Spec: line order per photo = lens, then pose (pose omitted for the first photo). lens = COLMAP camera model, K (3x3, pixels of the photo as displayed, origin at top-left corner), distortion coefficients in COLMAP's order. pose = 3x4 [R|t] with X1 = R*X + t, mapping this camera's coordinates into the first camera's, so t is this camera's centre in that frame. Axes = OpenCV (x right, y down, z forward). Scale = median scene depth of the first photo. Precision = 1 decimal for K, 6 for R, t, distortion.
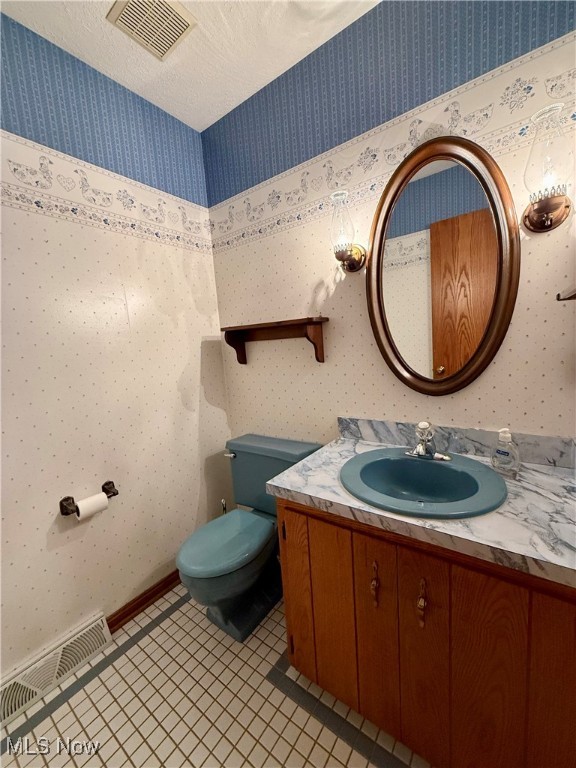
lens RADIAL K [[305.8, 0, 290.7], [0, 305.8, 380.7], [0, 0, 1]] dist [-0.000979, 0.000576]
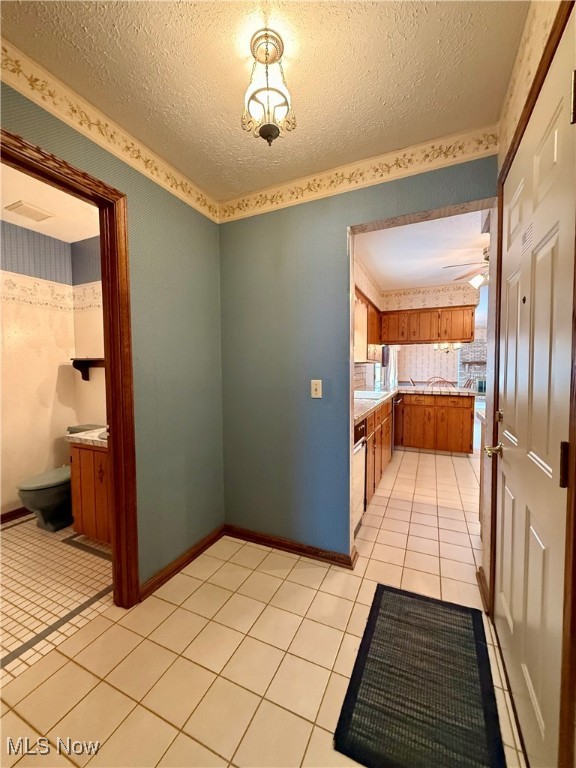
lens RADIAL K [[305.8, 0, 290.6], [0, 305.8, 381.2], [0, 0, 1]] dist [-0.000979, 0.000576]
pose [[0.977122, 0.056550, 0.205022, 0.606335], [-0.039551, 0.995502, -0.086085, 0.047950], [-0.208968, 0.076007, 0.974964, -0.866655]]
